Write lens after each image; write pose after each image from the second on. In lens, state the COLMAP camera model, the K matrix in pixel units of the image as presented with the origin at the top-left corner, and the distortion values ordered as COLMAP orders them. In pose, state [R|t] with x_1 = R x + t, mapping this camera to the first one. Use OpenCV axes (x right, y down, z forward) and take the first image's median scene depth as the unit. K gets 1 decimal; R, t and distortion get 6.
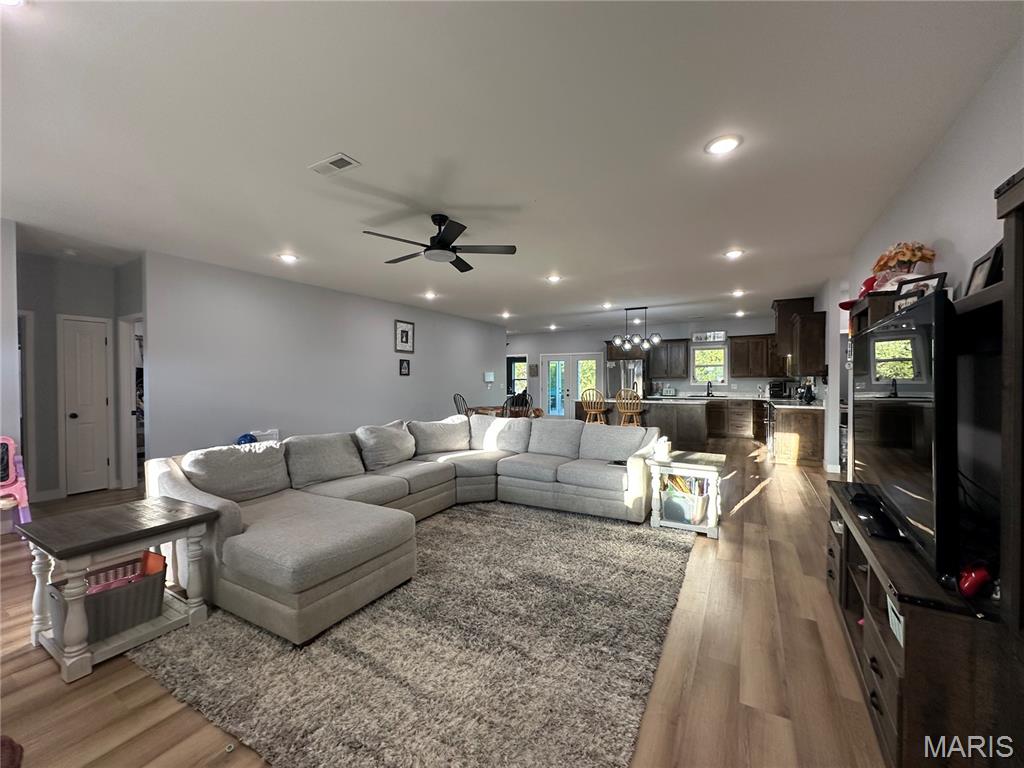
lens RADIAL K [[407.9, 0, 514.4], [0, 407.9, 381.6], [0, 0, 1]] dist [-0.004185, 0.001219]
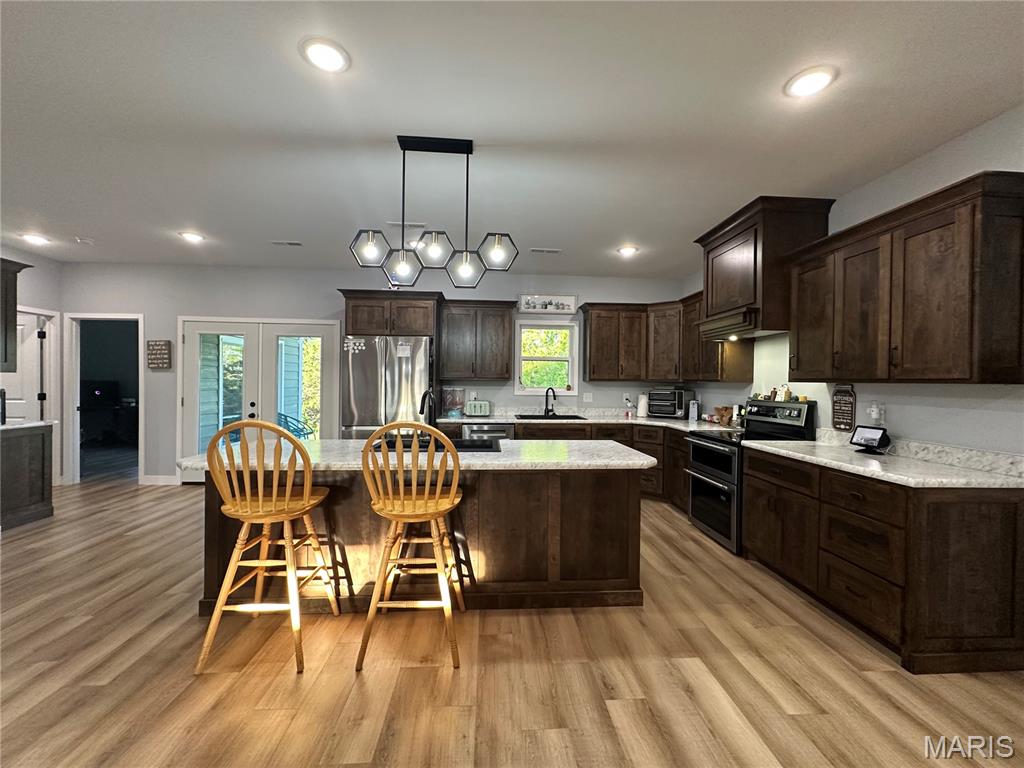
lens RADIAL K [[407.9, 0, 510.8], [0, 407.9, 386.9], [0, 0, 1]] dist [-0.004185, 0.001219]
pose [[0.838781, 0.008730, 0.544399, 0.146881], [-0.013932, 0.999888, 0.005432, -0.003436], [-0.544291, -0.012141, 0.838809, 0.574689]]
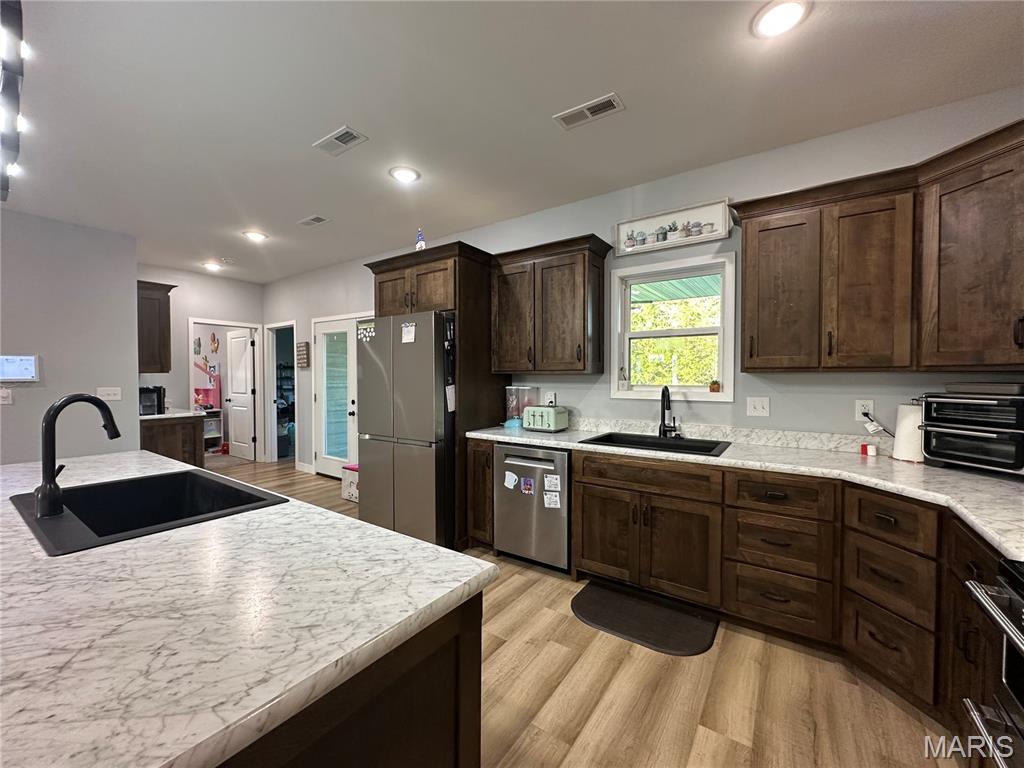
lens RADIAL K [[407.9, 0, 516.0], [0, 407.9, 383.0], [0, 0, 1]] dist [-0.004185, 0.001219]
pose [[0.996195, 0.008132, -0.086776, 0.392237], [-0.007018, 0.999889, 0.013137, -0.005350], [0.086873, -0.012478, 0.996141, 0.698721]]
